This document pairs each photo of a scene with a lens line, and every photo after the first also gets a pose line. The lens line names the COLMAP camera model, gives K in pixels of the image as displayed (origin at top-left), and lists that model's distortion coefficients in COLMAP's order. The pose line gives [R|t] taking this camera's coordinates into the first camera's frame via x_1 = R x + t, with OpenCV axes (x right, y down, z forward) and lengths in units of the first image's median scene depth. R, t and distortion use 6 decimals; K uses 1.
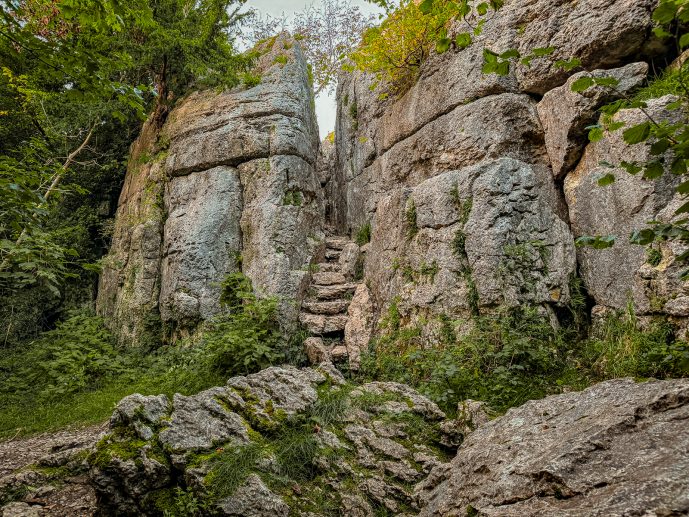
lens RADIAL K [[475.7, 0, 344.5], [0, 475.7, 258.5], [0, 0, 1]] dist [0.131099, -0.228475]
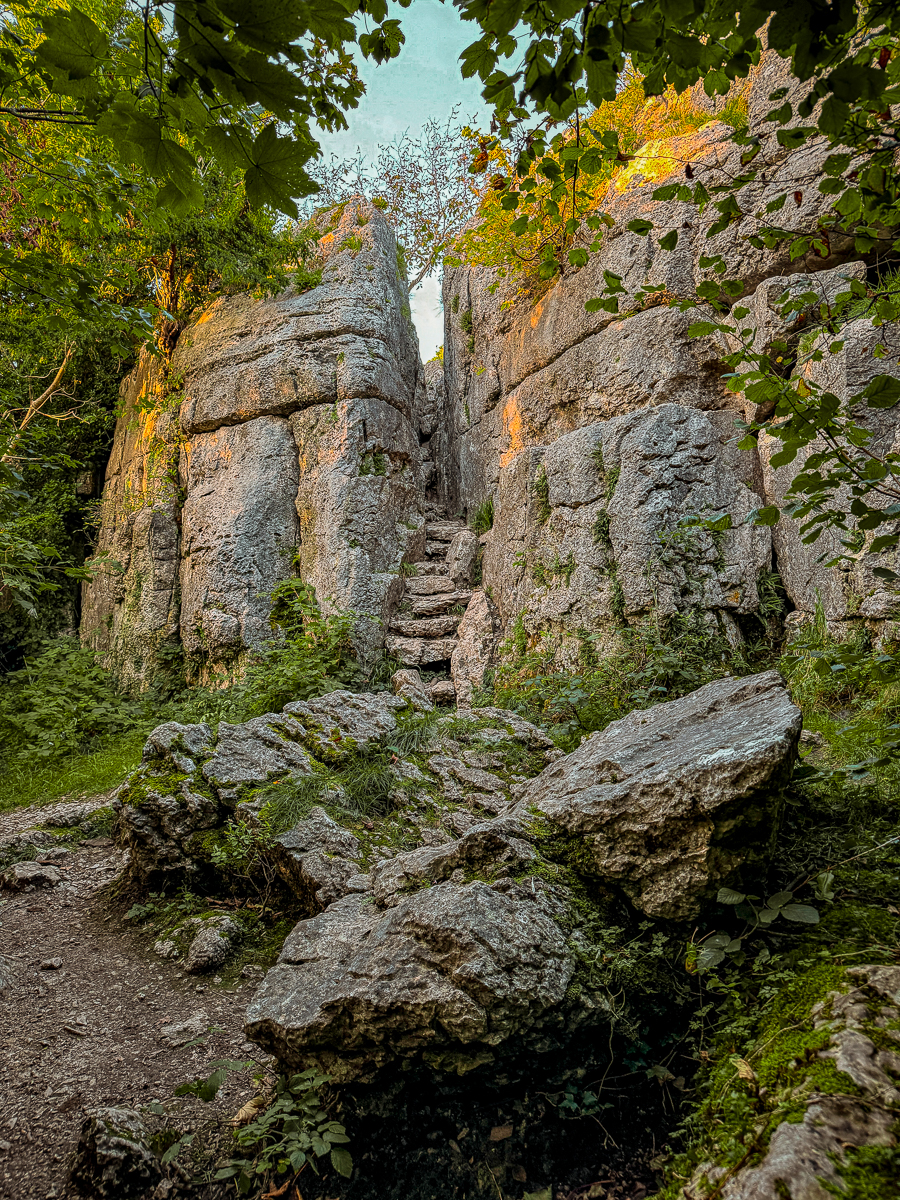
lens RADIAL K [[828.6, 0, 450.0], [0, 828.6, 600.0], [0, 0, 1]] dist [0.131099, -0.228475]
pose [[0.999149, -0.017078, -0.037552, 0.049756], [0.018952, 0.998564, 0.050113, 0.007143], [0.036642, -0.050782, 0.998037, -0.204813]]
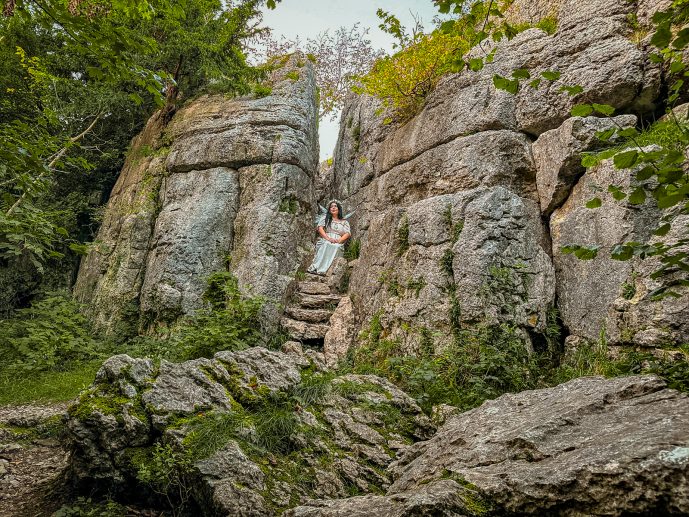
lens RADIAL K [[475.7, 0, 344.5], [0, 475.7, 258.5], [0, 0, 1]] dist [0.131099, -0.228475]
pose [[0.991518, 0.124557, 0.037105, -0.018377], [-0.122044, 0.990481, -0.063660, 0.047282], [-0.044682, 0.058591, 0.997282, -0.024907]]
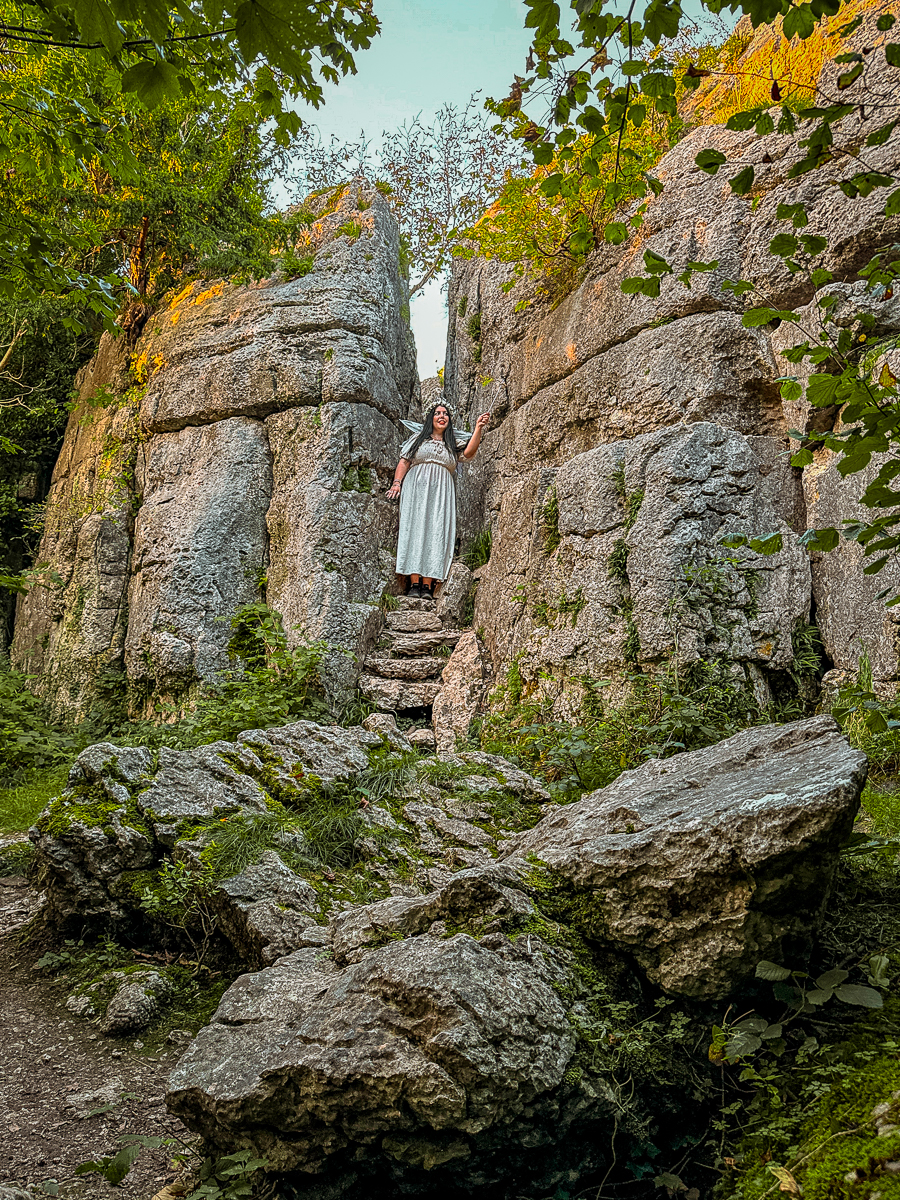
lens RADIAL K [[921.8, 0, 439.1], [0, 921.8, 660.2], [0, 0, 1]] dist [0.130171, -0.228840]
pose [[0.998418, 0.049199, -0.027216, 0.040824], [-0.047693, 0.997430, 0.053464, 0.036289], [0.029776, -0.052081, 0.998199, -0.168270]]
